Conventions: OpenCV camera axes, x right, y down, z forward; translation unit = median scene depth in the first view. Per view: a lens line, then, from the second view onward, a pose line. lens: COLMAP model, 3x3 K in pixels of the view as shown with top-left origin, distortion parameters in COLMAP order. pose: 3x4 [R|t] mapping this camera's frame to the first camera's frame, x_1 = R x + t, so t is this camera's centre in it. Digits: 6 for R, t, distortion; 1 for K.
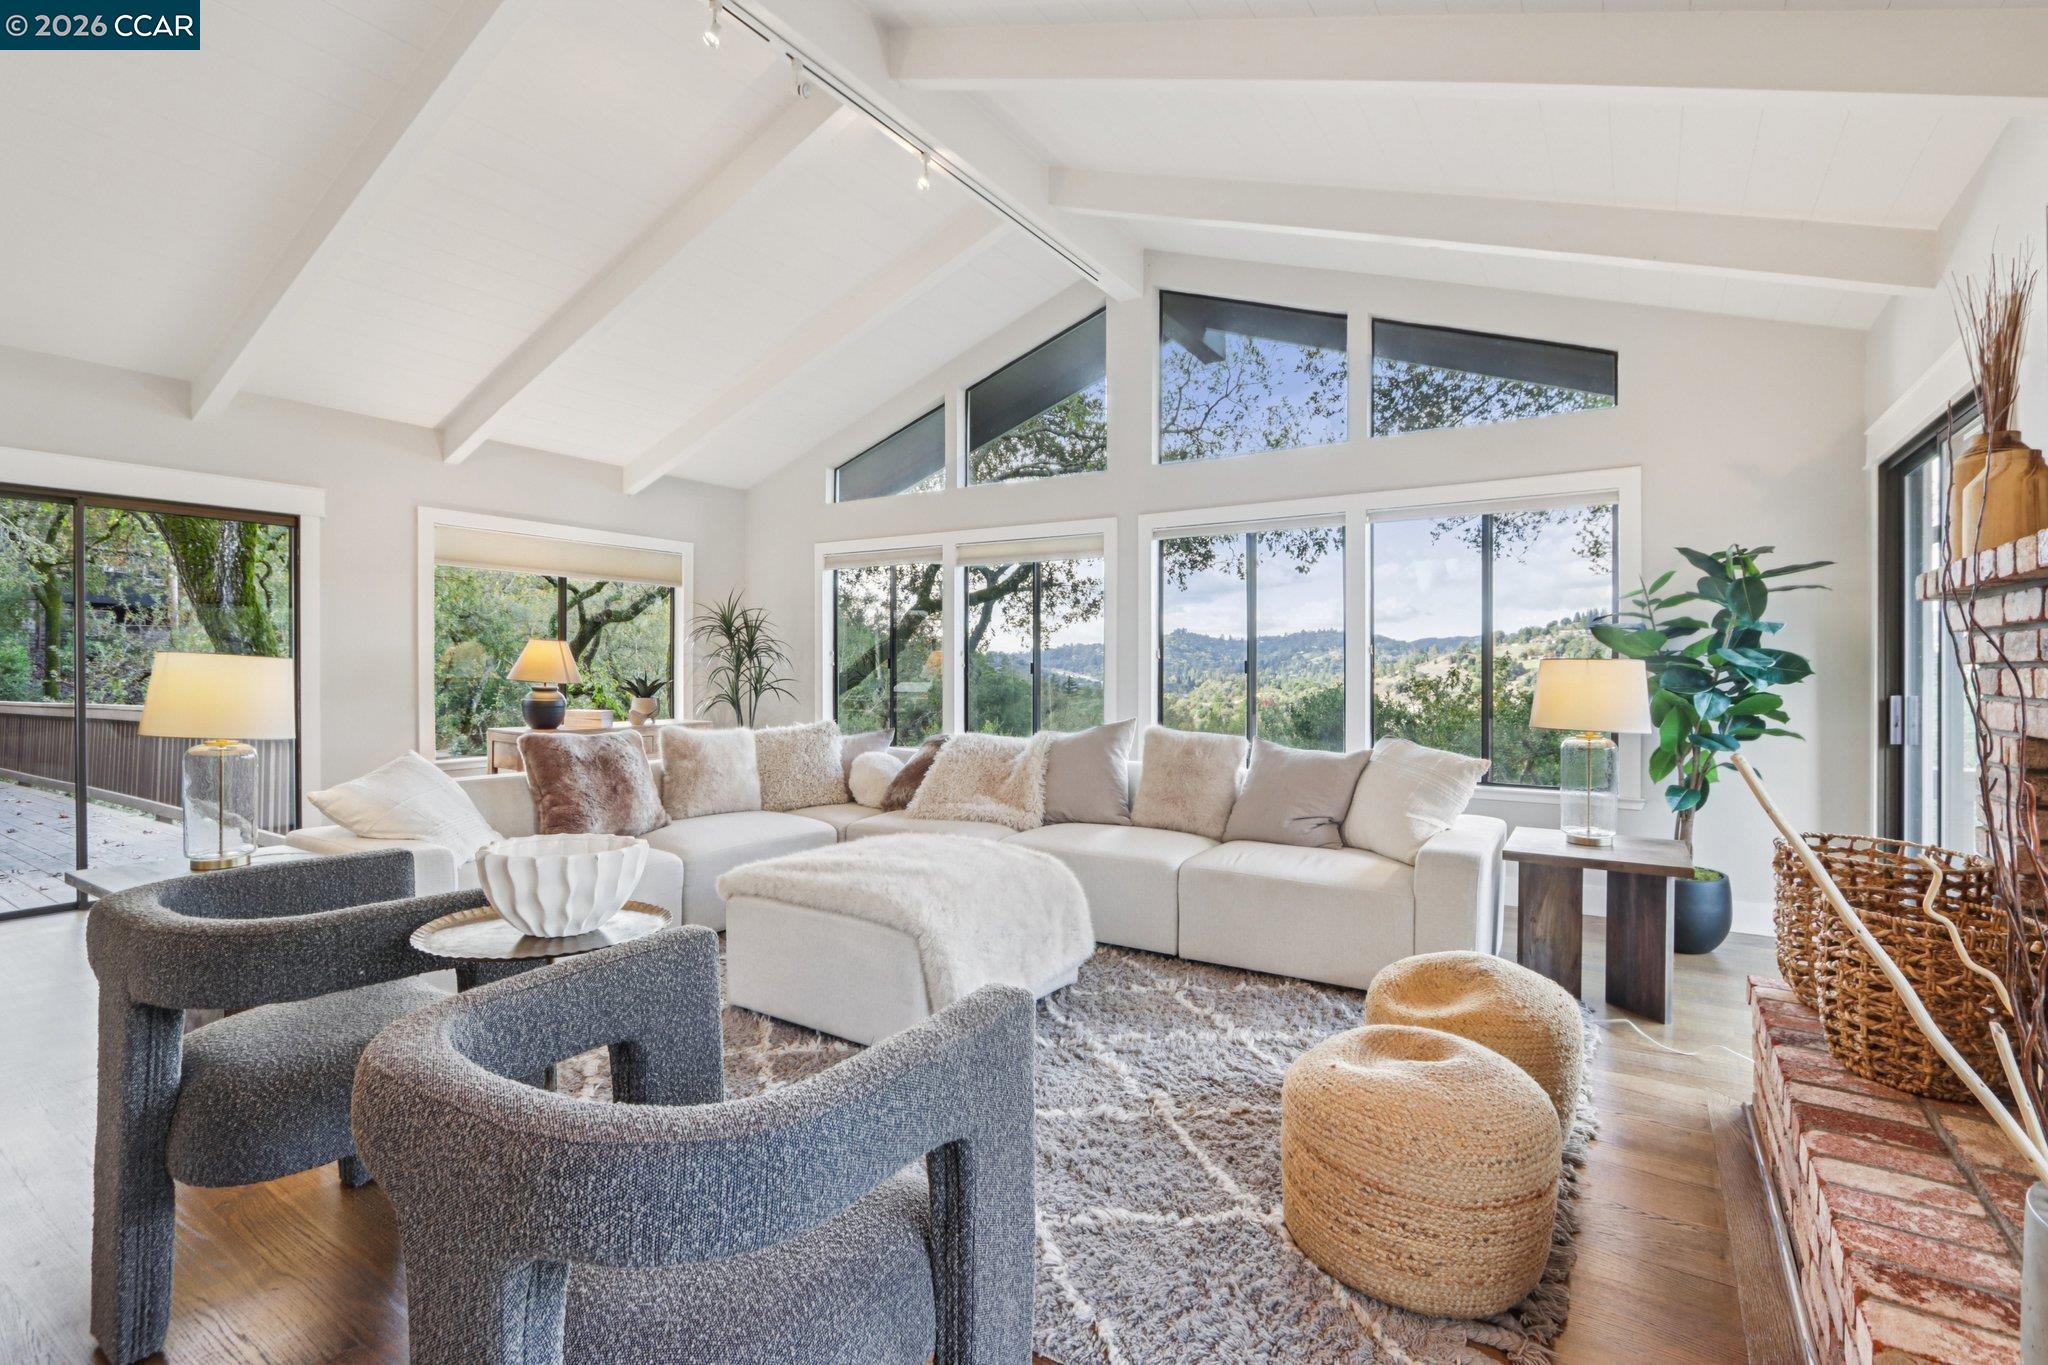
lens RADIAL K [[948.3, 0, 1024.0], [0, 948.3, 682.5], [0, 0, 1]] dist [-0.011111, 0.000222]
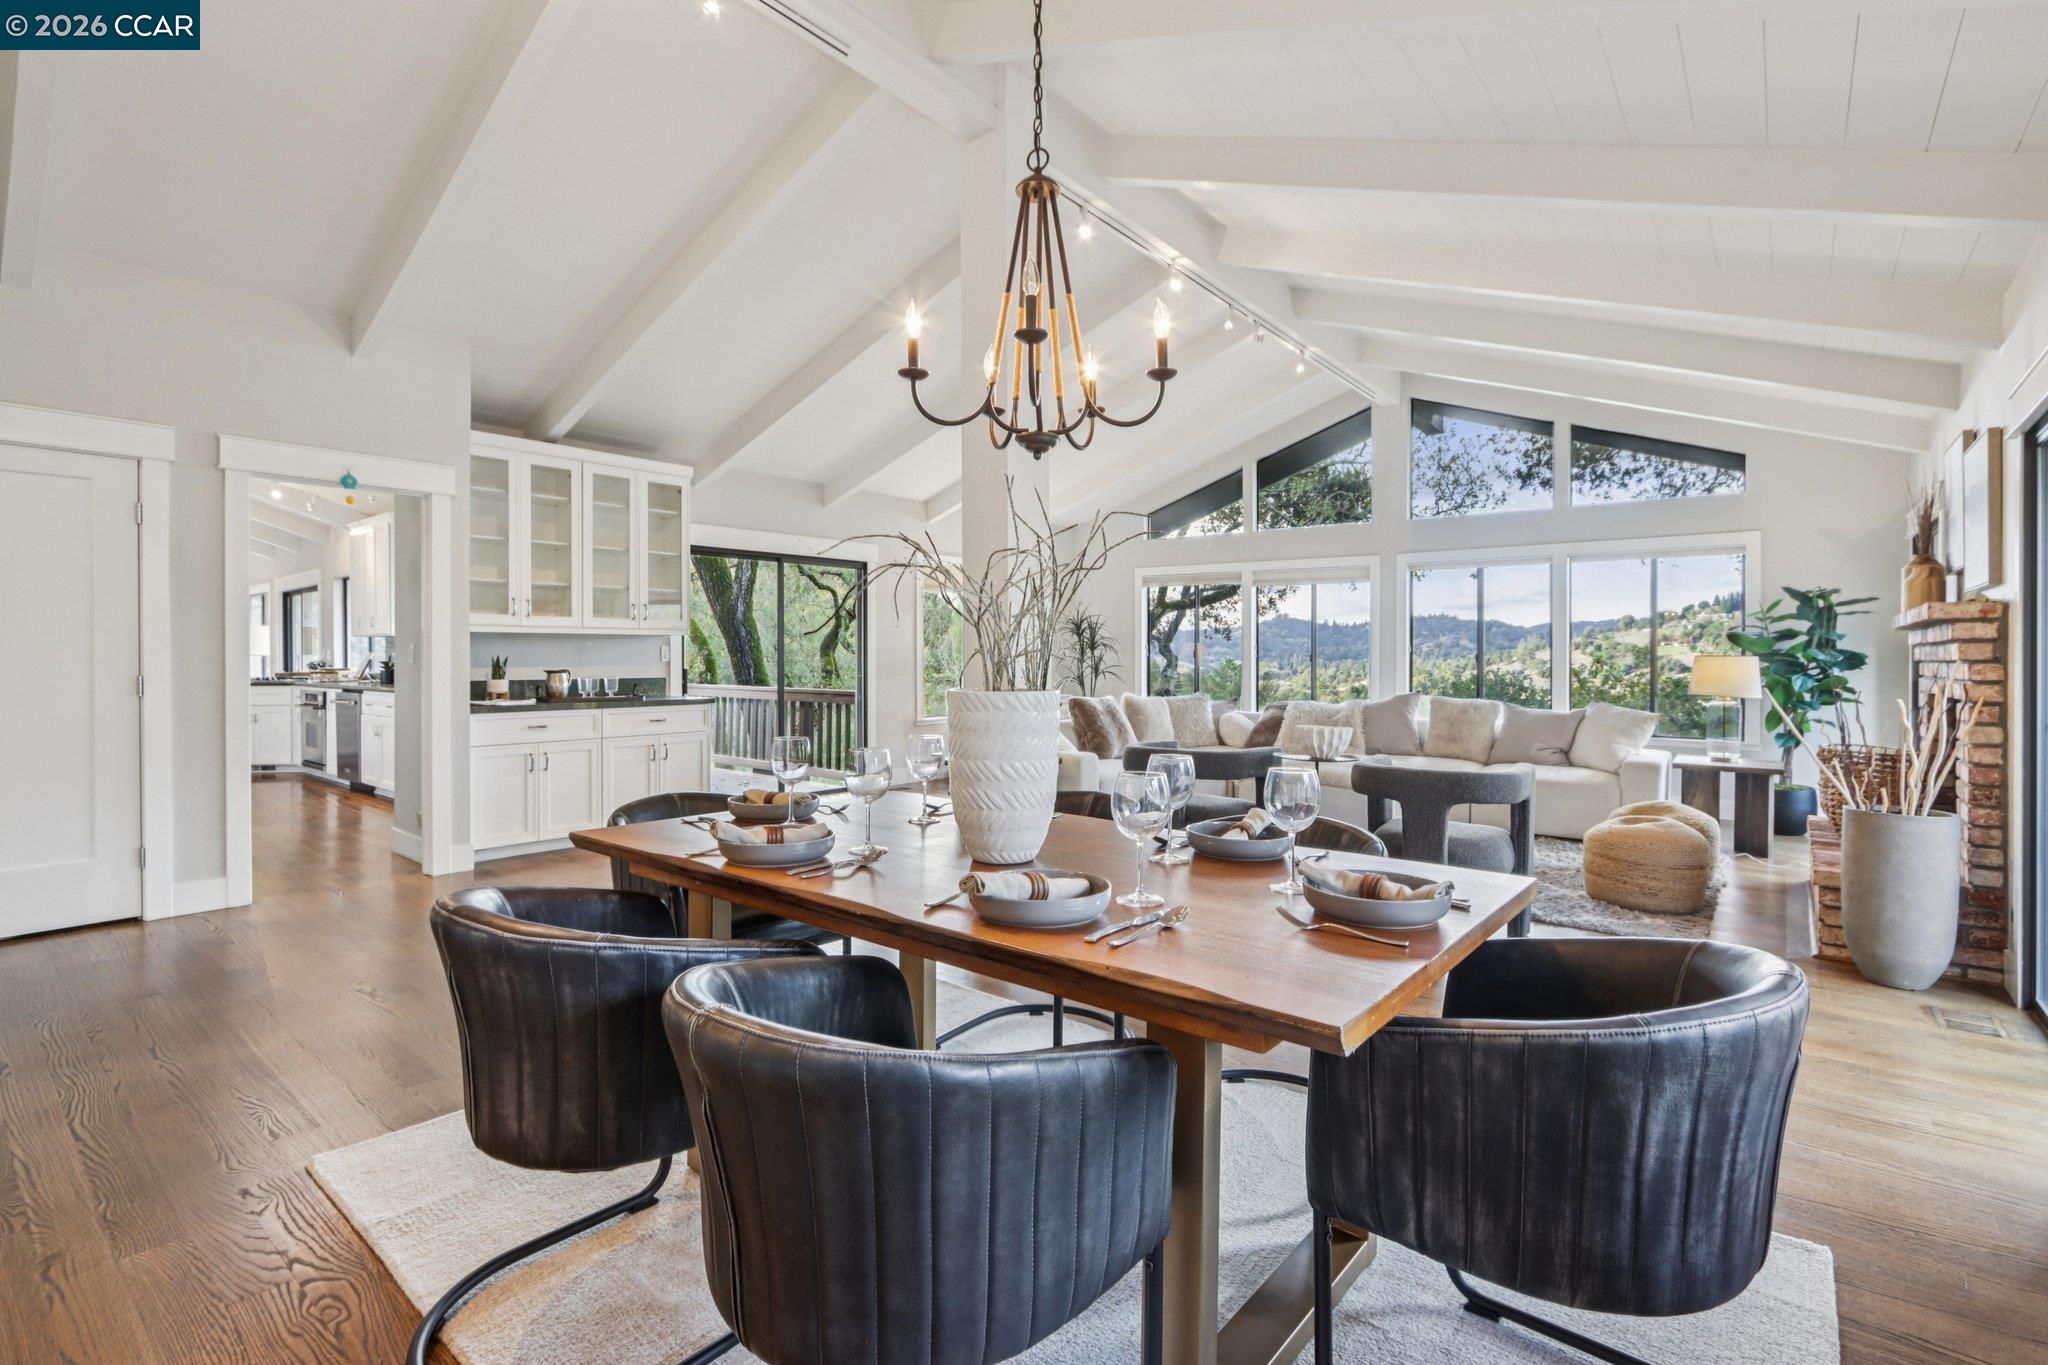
lens RADIAL K [[933.1, 0, 1033.7], [0, 933.1, 663.9], [0, 0, 1]] dist [-0.011945, 0.000224]
pose [[0.994403, 0.003037, -0.105606, -0.429892], [-0.003573, 0.999982, -0.004893, 0.002942], [0.105589, 0.005243, 0.994396, -0.735413]]
